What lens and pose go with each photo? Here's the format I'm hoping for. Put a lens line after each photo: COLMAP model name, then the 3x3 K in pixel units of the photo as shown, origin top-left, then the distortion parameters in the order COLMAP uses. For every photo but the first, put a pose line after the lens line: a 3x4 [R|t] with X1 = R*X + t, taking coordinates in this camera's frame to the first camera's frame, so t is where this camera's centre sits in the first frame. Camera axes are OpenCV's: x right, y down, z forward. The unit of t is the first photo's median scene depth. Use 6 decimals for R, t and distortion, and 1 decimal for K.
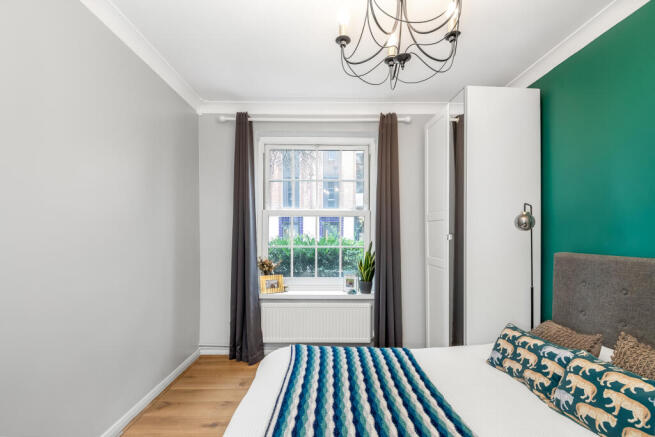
lens RADIAL K [[285.4, 0, 327.9], [0, 285.4, 234.1], [0, 0, 1]] dist [-0.000330, -0.012222]
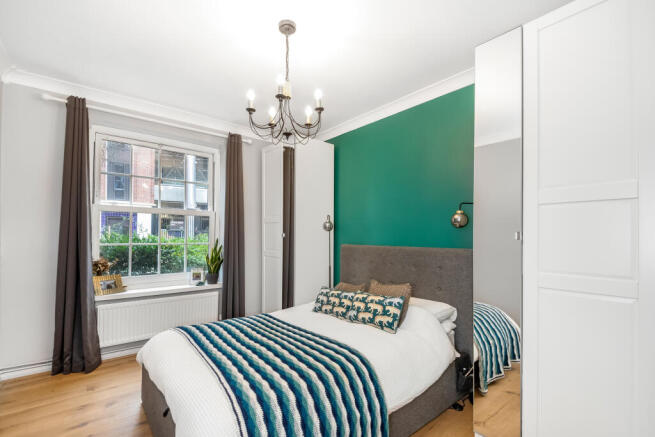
lens RADIAL K [[285.4, 0, 327.9], [0, 285.4, 234.1], [0, 0, 1]] dist [-0.000330, -0.012222]
pose [[0.775871, 0.004948, 0.630873, -0.245673], [-0.008129, 0.999965, 0.002155, 0.000410], [-0.630840, -0.006800, 0.775883, -0.197575]]
